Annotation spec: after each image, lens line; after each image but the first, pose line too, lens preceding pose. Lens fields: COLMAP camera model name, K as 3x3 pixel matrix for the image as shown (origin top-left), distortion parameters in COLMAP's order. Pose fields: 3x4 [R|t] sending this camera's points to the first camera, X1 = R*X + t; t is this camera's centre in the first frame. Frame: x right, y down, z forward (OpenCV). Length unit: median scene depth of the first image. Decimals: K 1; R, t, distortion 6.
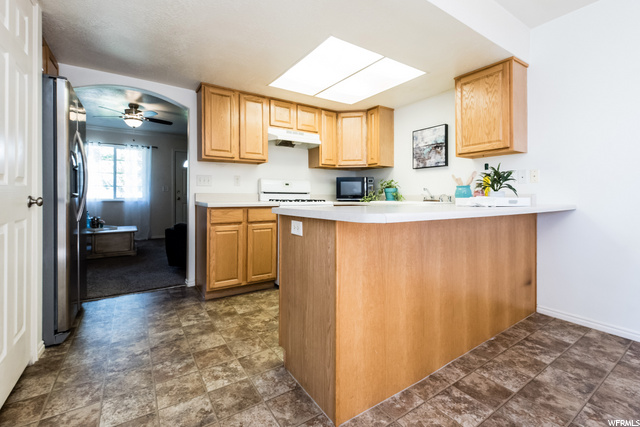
lens RADIAL K [[248.5, 0, 297.4], [0, 248.5, 194.3], [0, 0, 1]] dist [-0.000213, -0.000025]
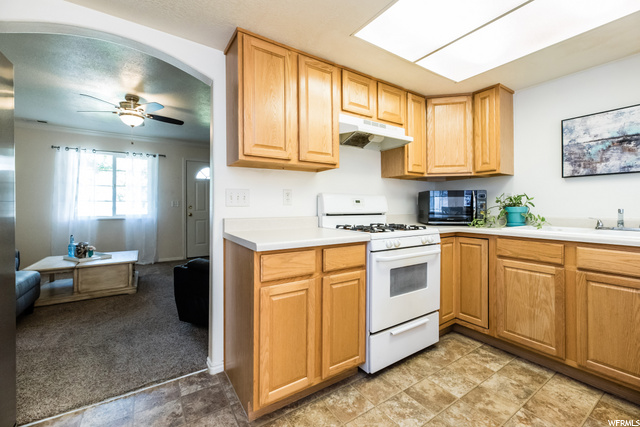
lens RADIAL K [[246.9, 0, 320.3], [0, 246.9, 203.1], [0, 0, 1]] dist [0.000069, 0.000022]
pose [[0.999054, -0.008018, 0.042745, -0.211664], [0.008479, 0.999908, -0.010599, -0.036445], [-0.042656, 0.010951, 0.999030, 0.406984]]
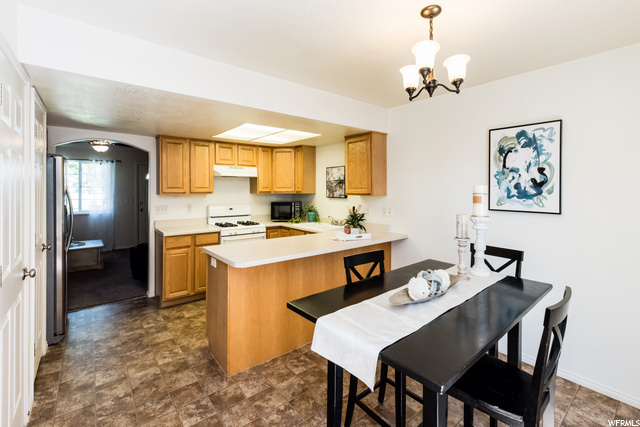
lens RADIAL K [[256.2, 0, 271.8], [0, 256.2, 182.4], [0, 0, 1]] dist [0.000915, 0.000061]
pose [[0.999426, -0.024350, 0.023569, 0.163064], [0.025240, 0.998951, -0.038210, -0.144401], [-0.022614, 0.038783, 0.998992, -0.330002]]
